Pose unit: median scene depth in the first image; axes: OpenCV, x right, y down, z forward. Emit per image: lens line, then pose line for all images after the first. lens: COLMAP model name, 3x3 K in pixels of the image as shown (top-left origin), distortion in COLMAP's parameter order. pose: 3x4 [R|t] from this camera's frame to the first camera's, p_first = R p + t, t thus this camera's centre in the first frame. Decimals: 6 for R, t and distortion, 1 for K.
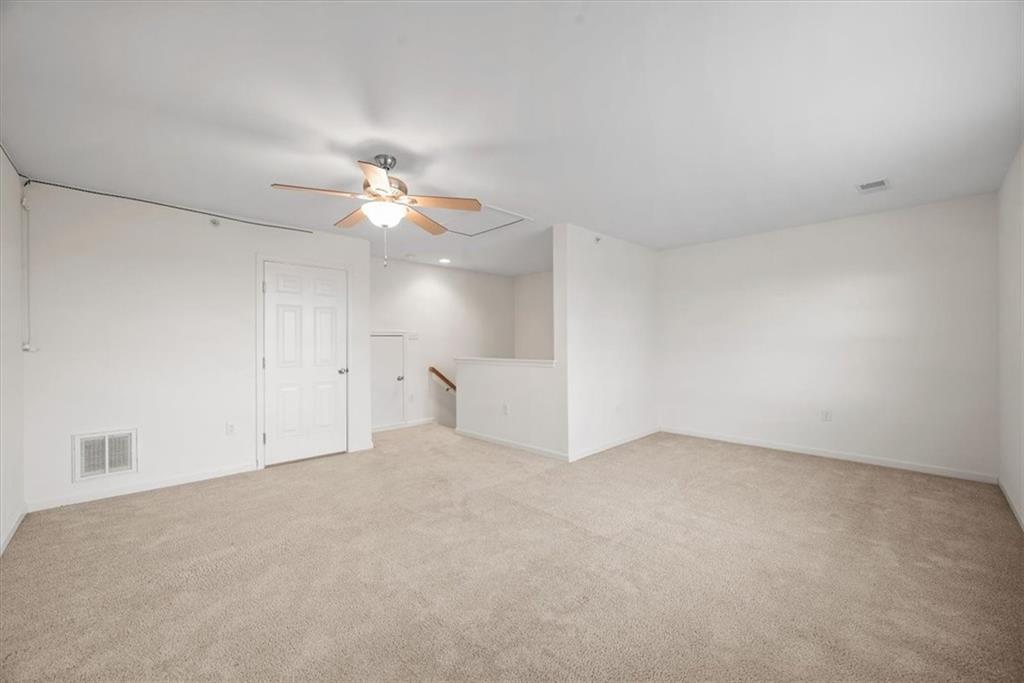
lens RADIAL K [[406.2, 0, 516.9], [0, 406.2, 334.1], [0, 0, 1]] dist [-0.000263, -0.000021]
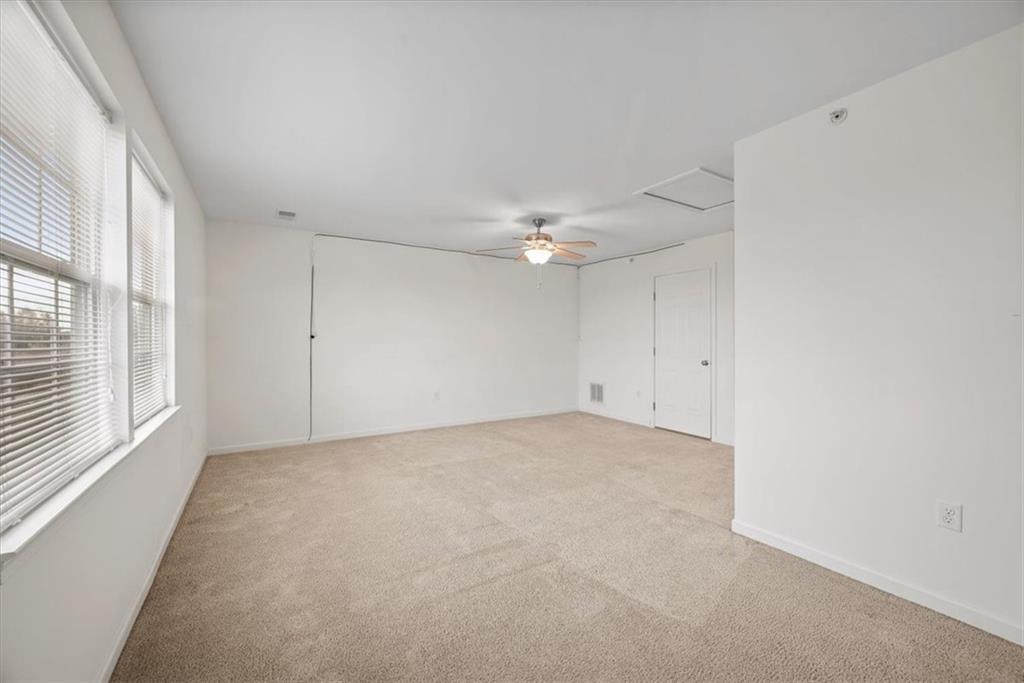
lens RADIAL K [[432.3, 0, 512.0], [0, 432.3, 341.5], [0, 0, 1]] dist [-0.000714, -0.000029]
pose [[-0.248787, 0.013163, -0.968469, 1.031135], [0.025796, 0.999643, 0.006960, 0.015014], [0.968215, -0.023251, -0.249038, 1.017060]]
